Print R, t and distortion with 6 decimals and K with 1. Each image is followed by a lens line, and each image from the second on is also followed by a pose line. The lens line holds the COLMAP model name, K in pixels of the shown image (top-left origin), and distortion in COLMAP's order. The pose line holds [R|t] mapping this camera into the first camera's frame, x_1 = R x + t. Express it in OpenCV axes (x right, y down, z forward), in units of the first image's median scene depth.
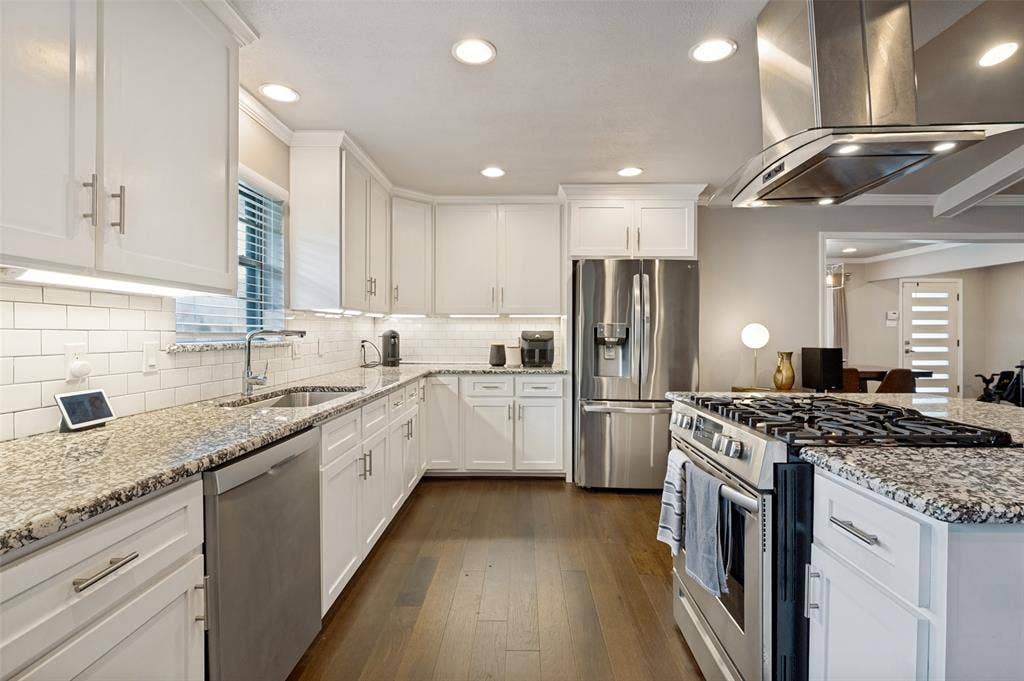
lens RADIAL K [[470.7, 0, 514.6], [0, 470.7, 334.3], [0, 0, 1]] dist [0.002920, 0.000746]
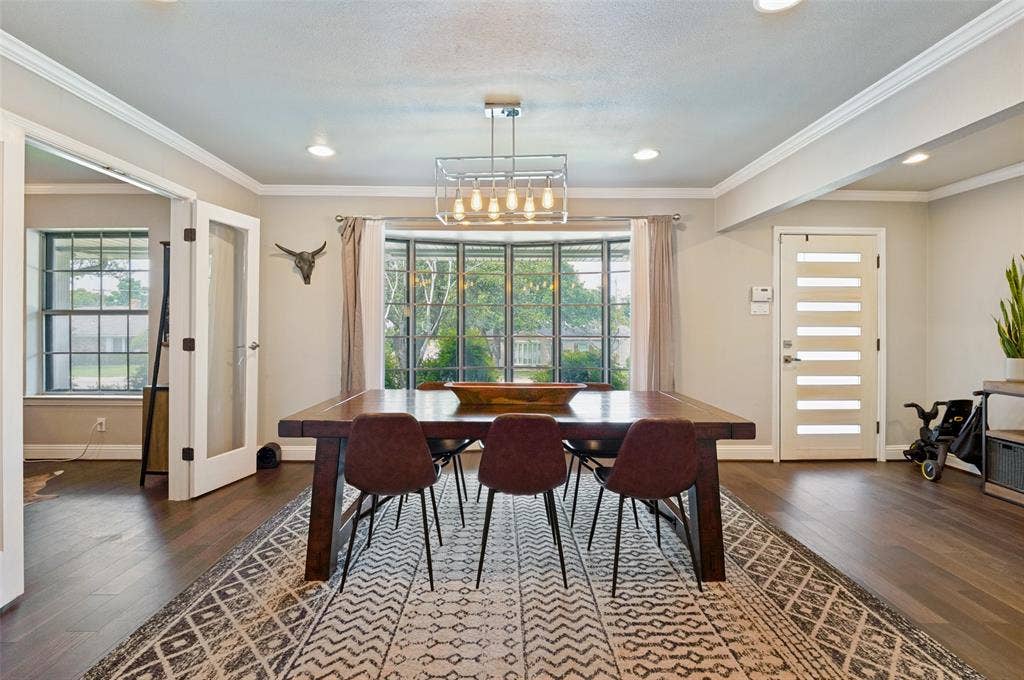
lens RADIAL K [[470.7, 0, 522.7], [0, 470.7, 333.4], [0, 0, 1]] dist [0.002920, 0.000746]
pose [[0.999492, 0.005054, 0.031454, 0.518699], [-0.005168, 0.999980, 0.003542, 0.005625], [-0.031436, -0.003703, 0.999499, 0.472314]]
